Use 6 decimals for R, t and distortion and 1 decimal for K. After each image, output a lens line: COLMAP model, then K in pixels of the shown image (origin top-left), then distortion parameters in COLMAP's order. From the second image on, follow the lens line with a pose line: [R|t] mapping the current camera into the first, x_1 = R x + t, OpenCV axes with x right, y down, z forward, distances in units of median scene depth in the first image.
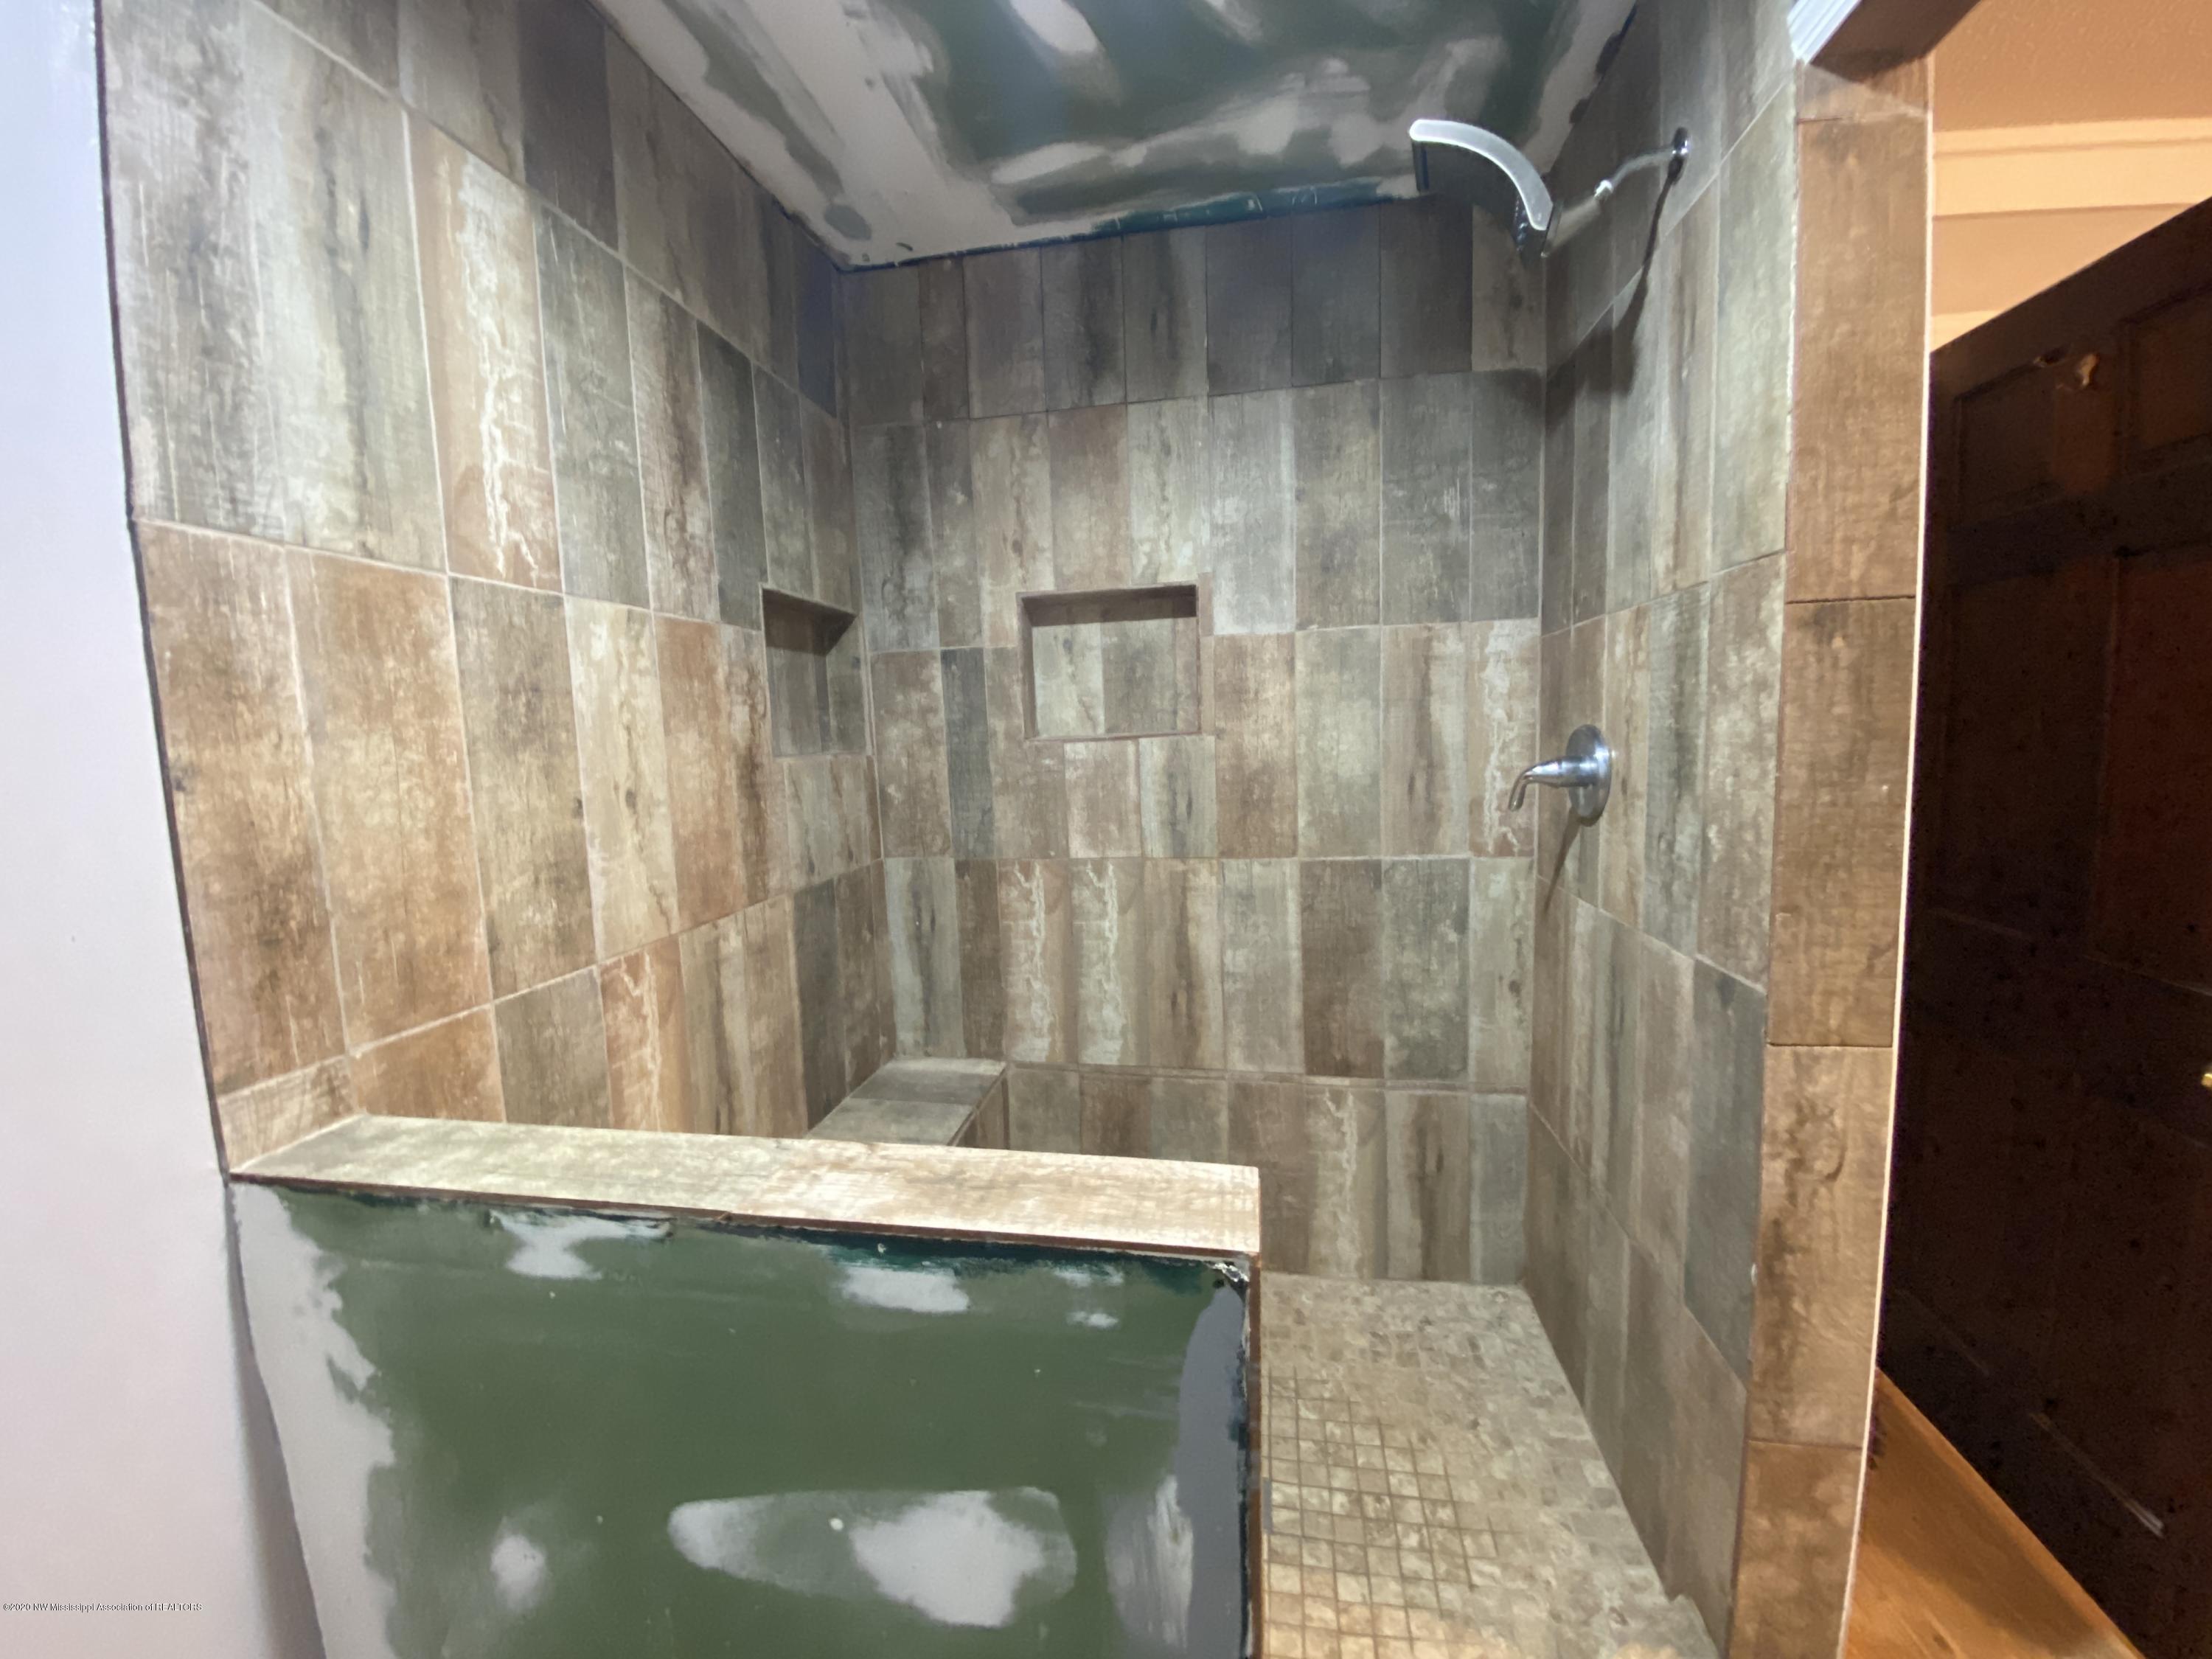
lens RADIAL K [[879.4, 0, 1106.0], [0, 879.4, 829.5], [0, 0, 1]] dist [0.011125, -0.017252]
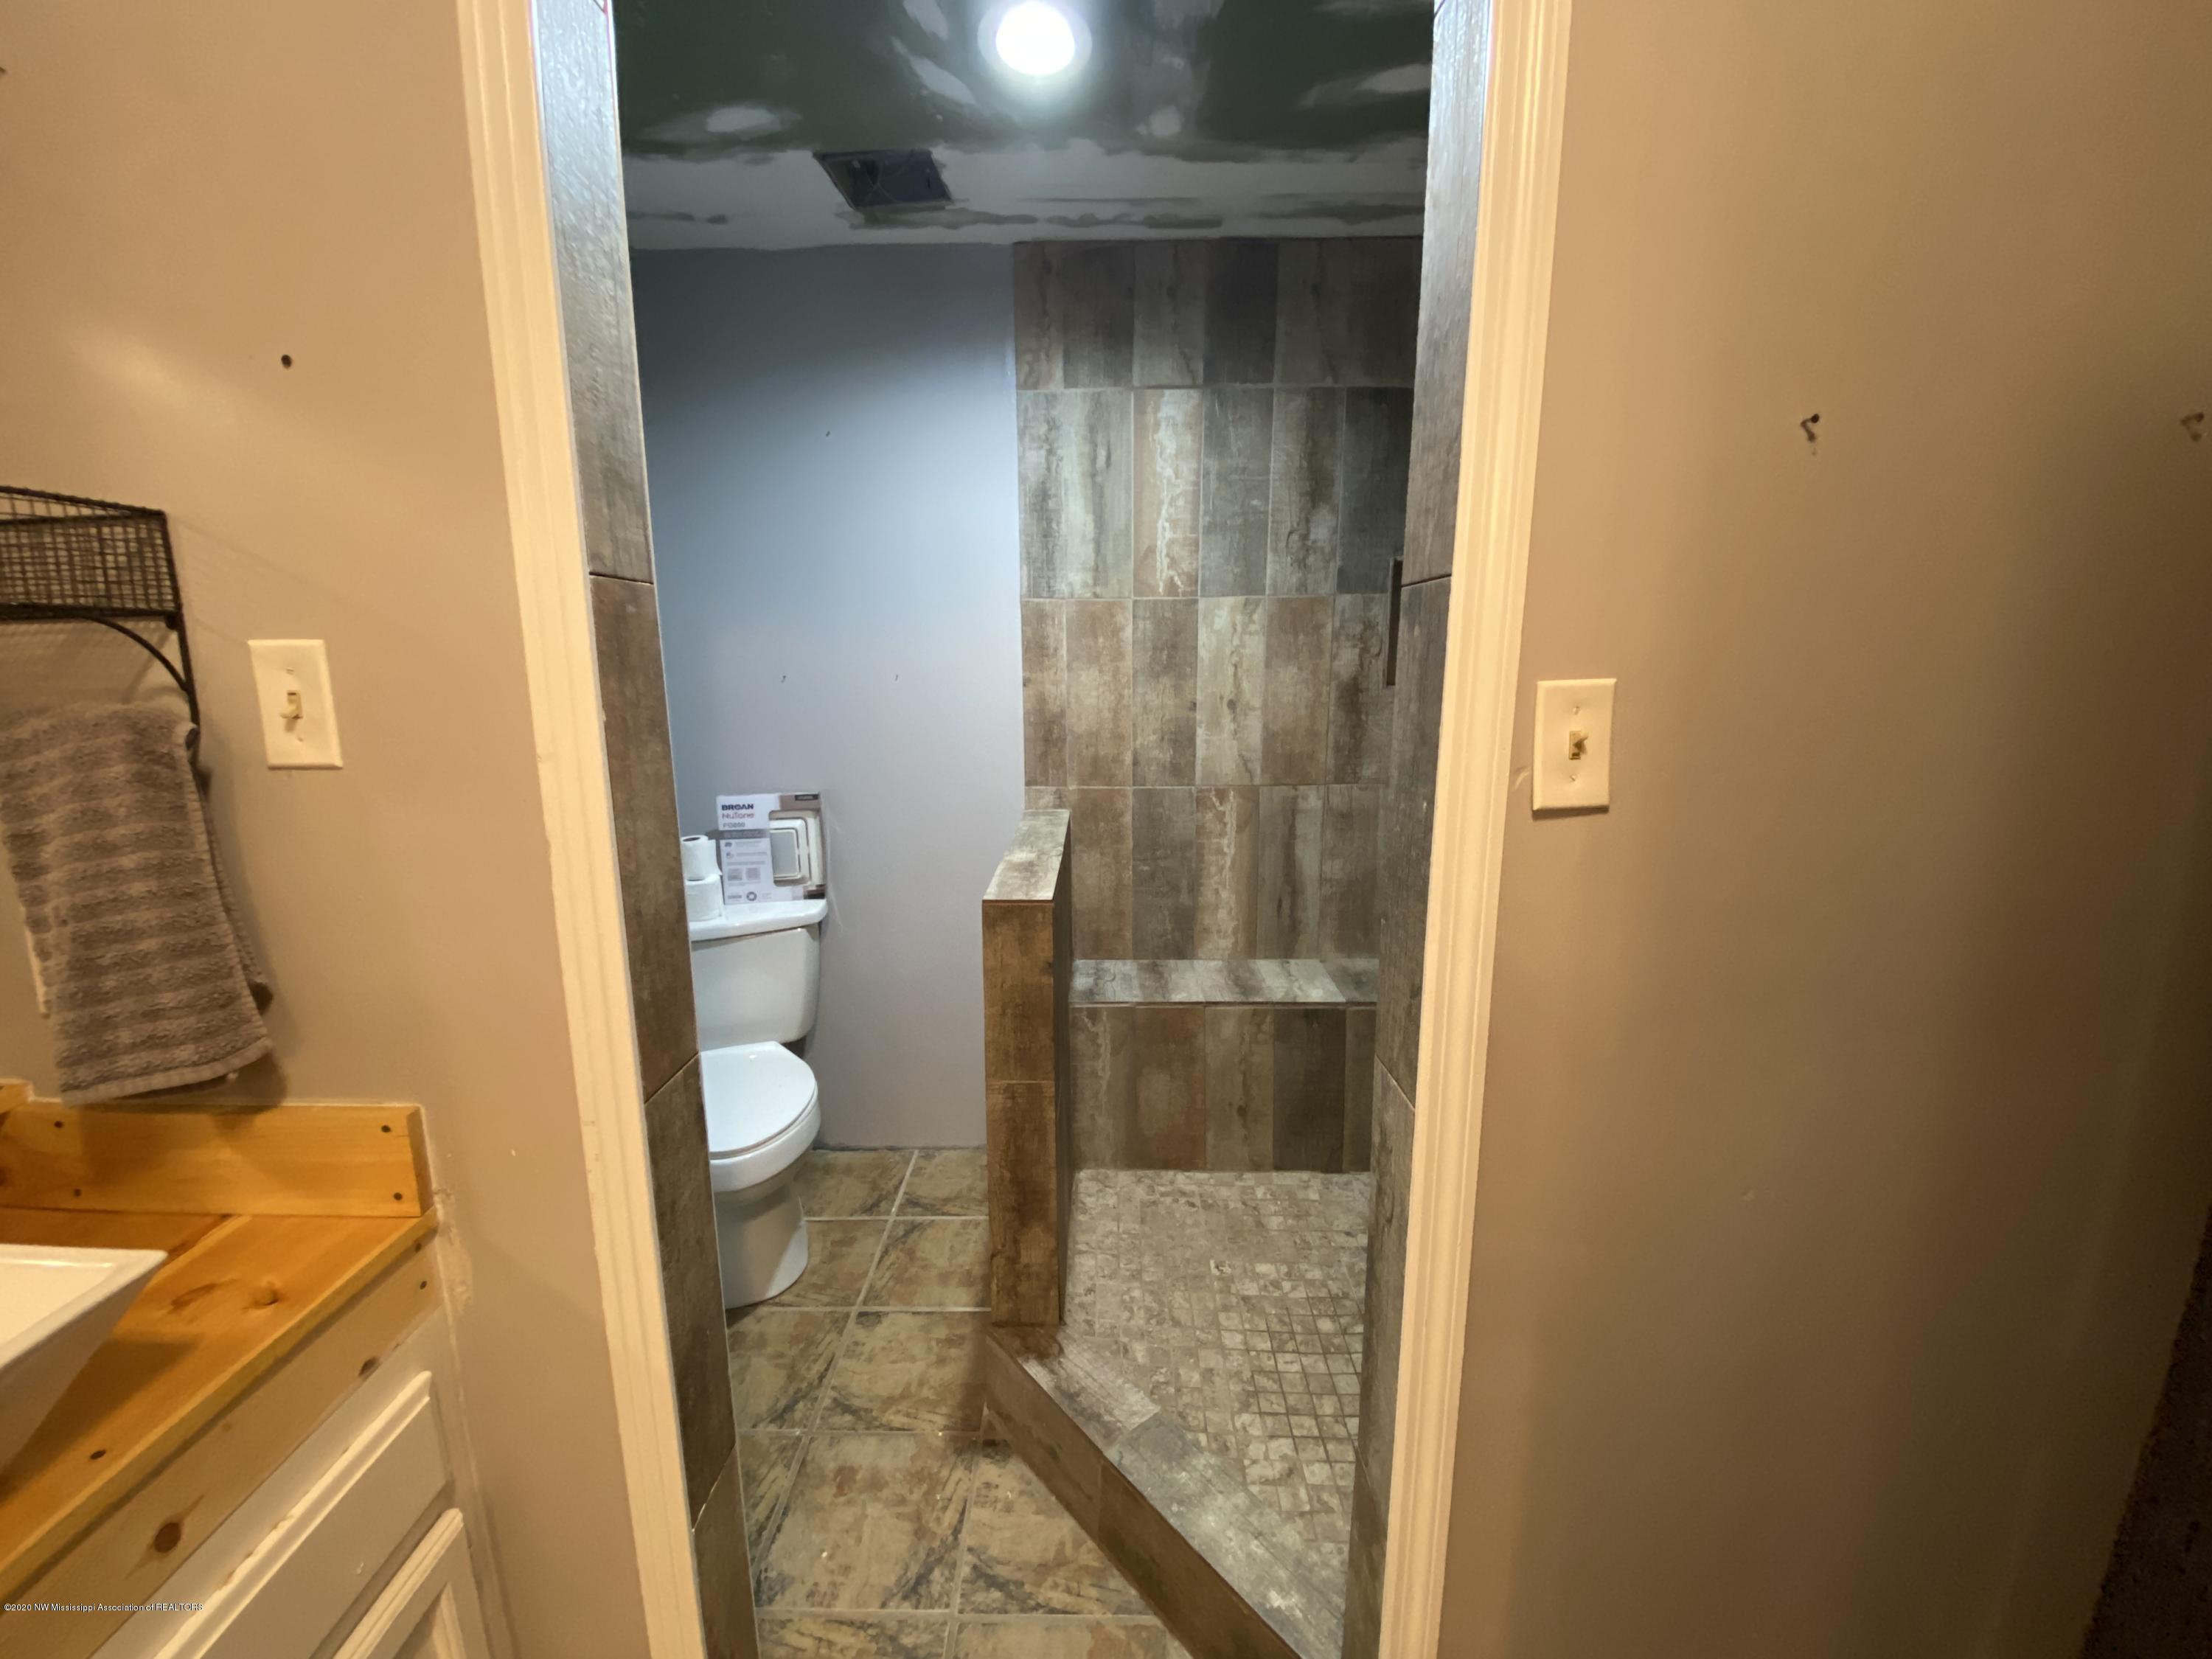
lens RADIAL K [[879.4, 0, 1106.0], [0, 879.4, 829.5], [0, 0, 1]] dist [0.011125, -0.017252]
pose [[0.171738, 0.242451, -0.954842, 1.362929], [-0.106209, 0.968150, 0.226727, -0.189112], [0.979401, 0.062475, 0.192019, 0.455064]]
